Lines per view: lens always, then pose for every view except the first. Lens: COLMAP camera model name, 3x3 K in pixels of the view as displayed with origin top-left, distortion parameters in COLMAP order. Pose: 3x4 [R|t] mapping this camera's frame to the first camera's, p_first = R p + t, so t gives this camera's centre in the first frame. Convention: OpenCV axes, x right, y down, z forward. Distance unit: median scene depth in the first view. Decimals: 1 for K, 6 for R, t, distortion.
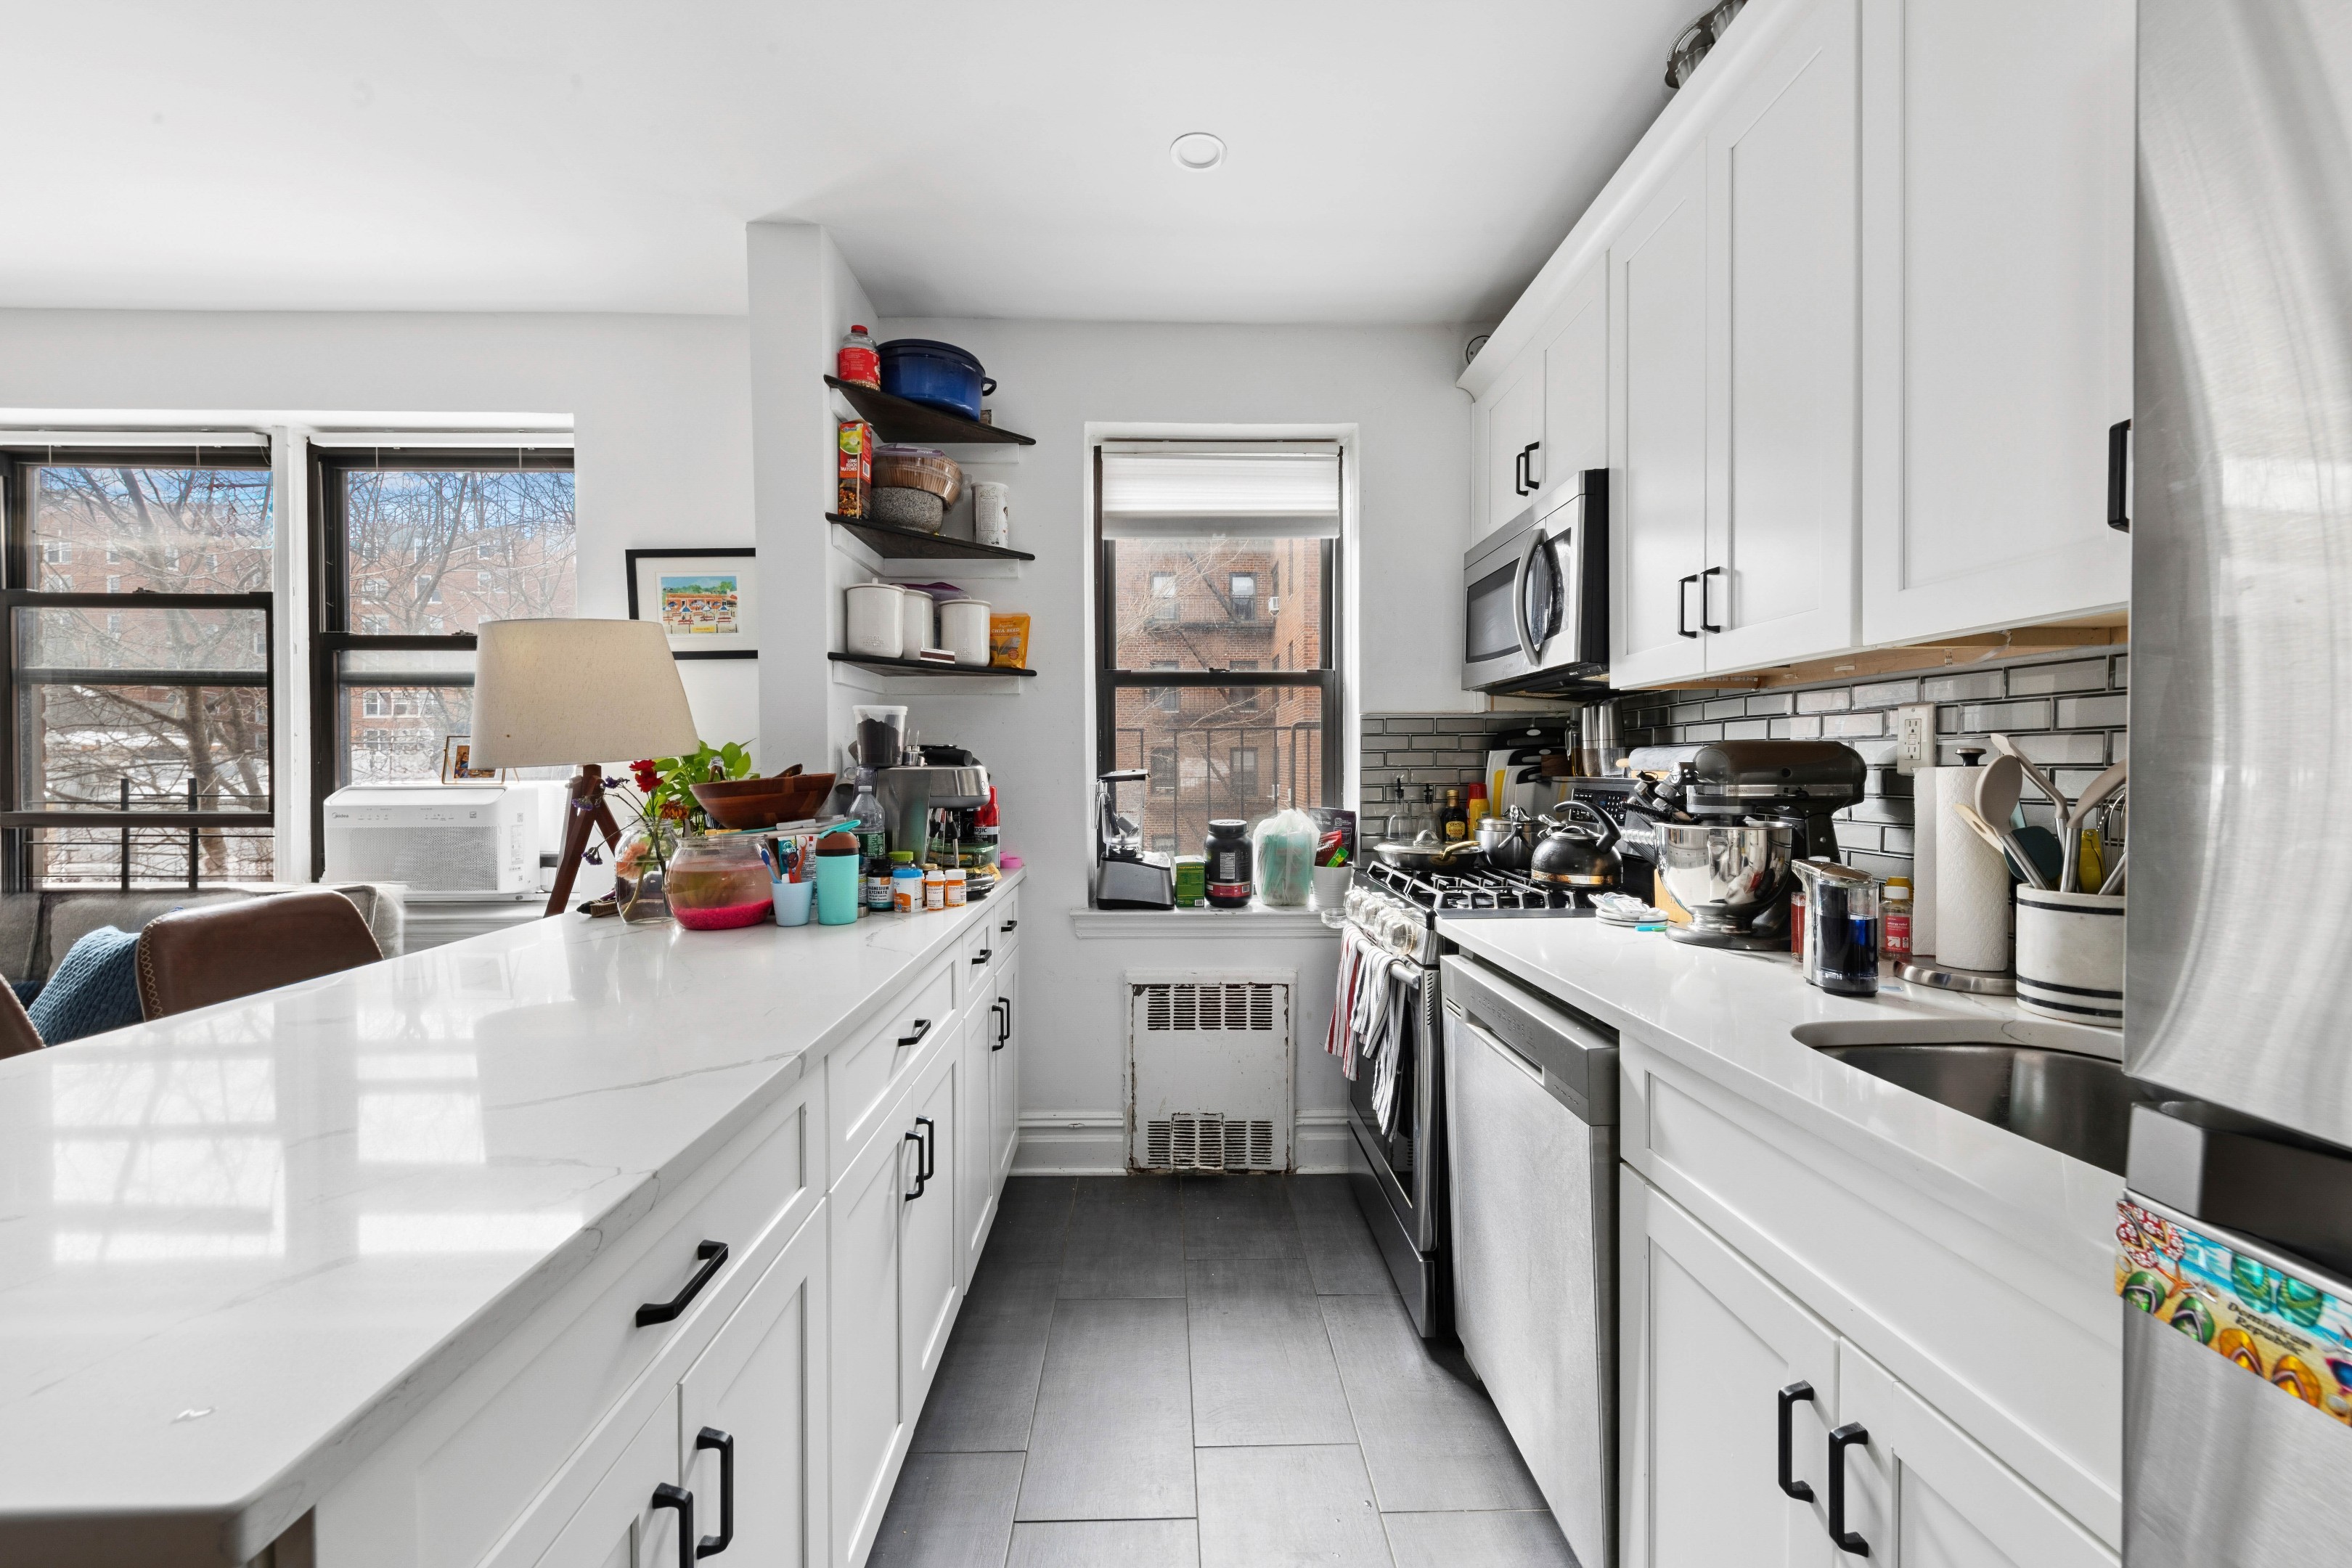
lens RADIAL K [[917.8, 0, 1174.7], [0, 917.8, 775.8], [0, 0, 1]] dist [-0.000610, 0.000029]
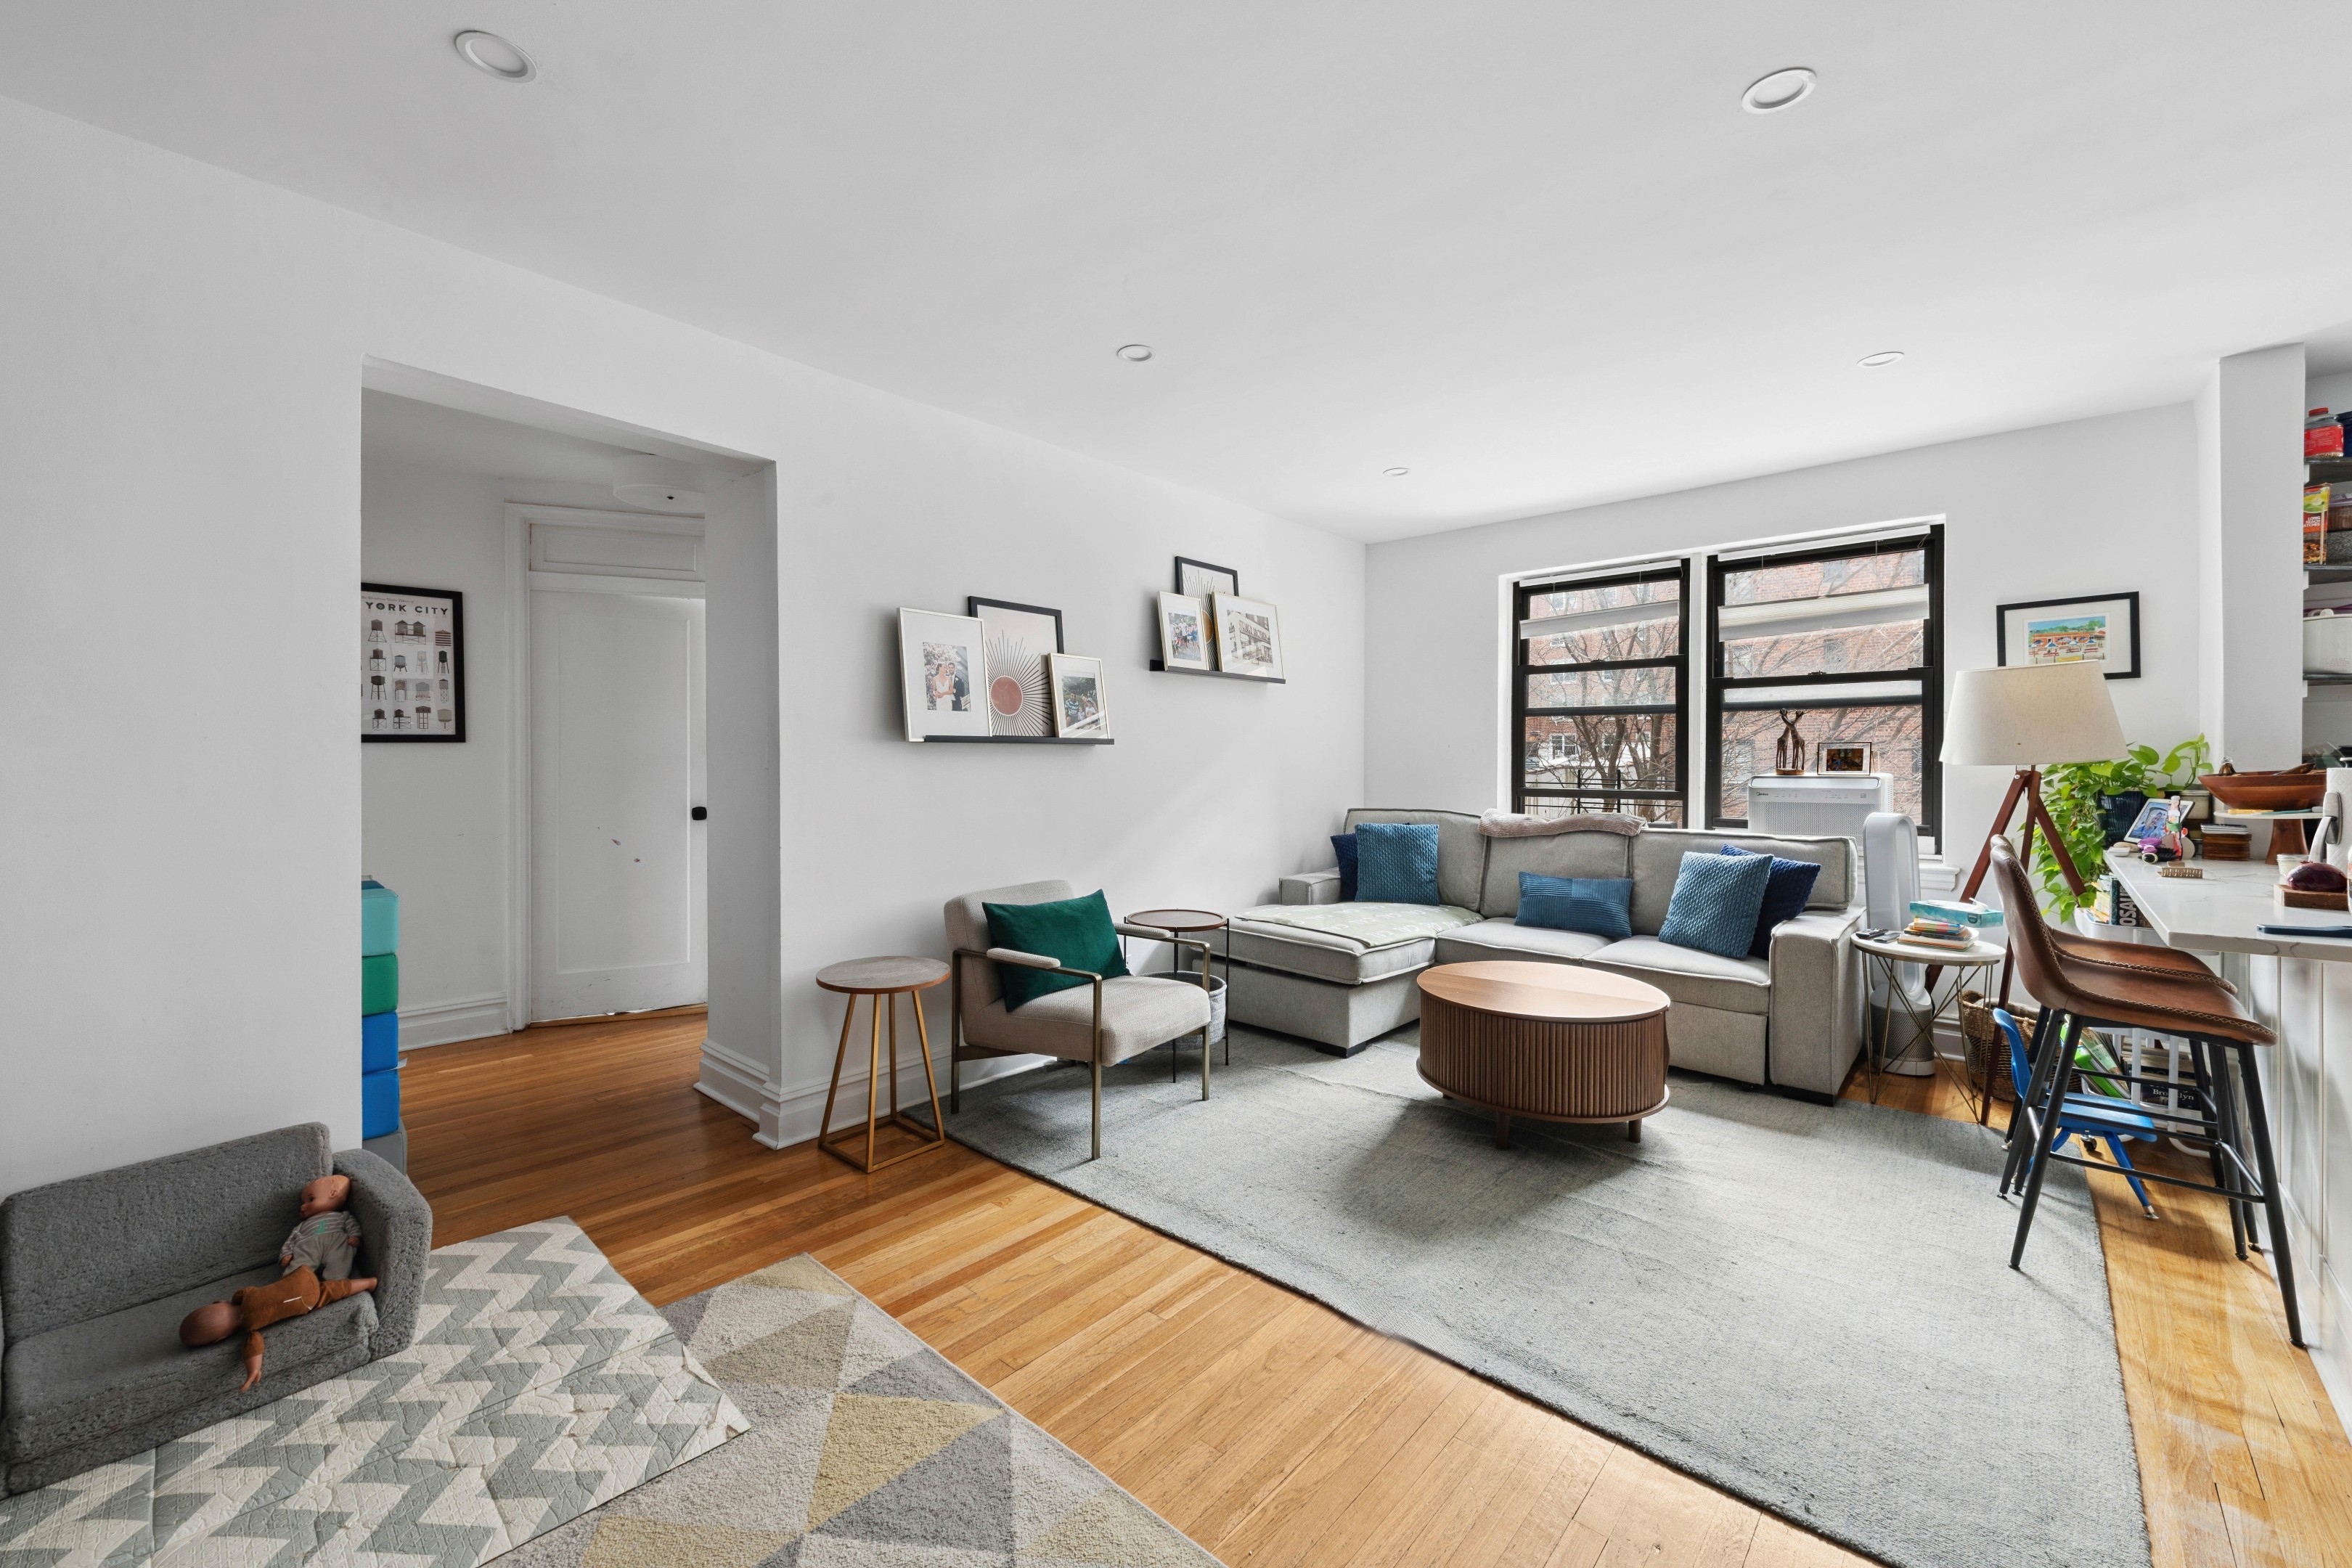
lens RADIAL K [[917.8, 0, 1178.2], [0, 917.8, 769.2], [0, 0, 1]] dist [-0.000610, 0.000029]
pose [[0.723818, 0.008228, -0.689942, -0.516638], [-0.015665, 0.999867, -0.004510, 0.023657], [0.689814, 0.014072, 0.723850, -0.808002]]
